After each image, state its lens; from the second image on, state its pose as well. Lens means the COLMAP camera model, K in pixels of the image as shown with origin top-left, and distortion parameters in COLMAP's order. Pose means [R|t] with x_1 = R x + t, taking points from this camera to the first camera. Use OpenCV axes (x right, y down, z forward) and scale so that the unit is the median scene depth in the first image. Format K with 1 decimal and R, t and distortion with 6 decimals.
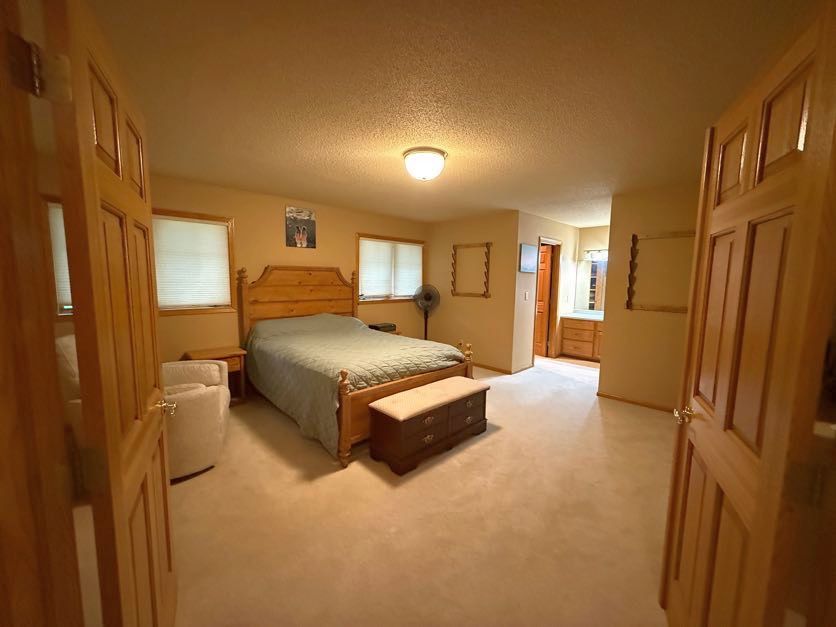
lens RADIAL K [[334.0, 0, 418.0], [0, 334.0, 313.5], [0, 0, 1]] dist [0.001584, 0.000201]
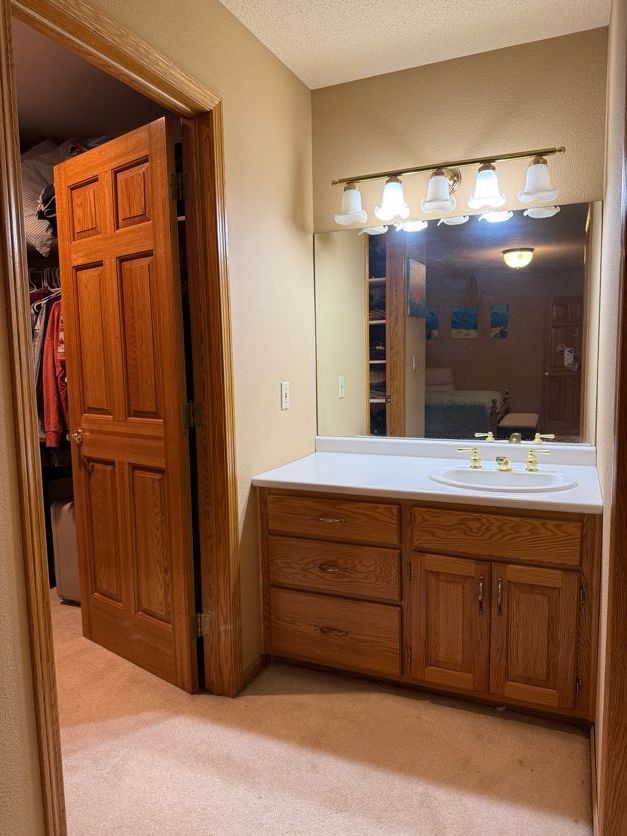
lens RADIAL K [[598.1, 0, 313.5], [0, 598.1, 418.0], [0, 0, 1]] dist [0.086833, -0.000044]
pose [[0.928374, -0.065158, 0.365890, 0.325716], [0.068784, 0.997627, 0.003135, -0.030324], [-0.365225, 0.022257, 0.930653, 0.631620]]
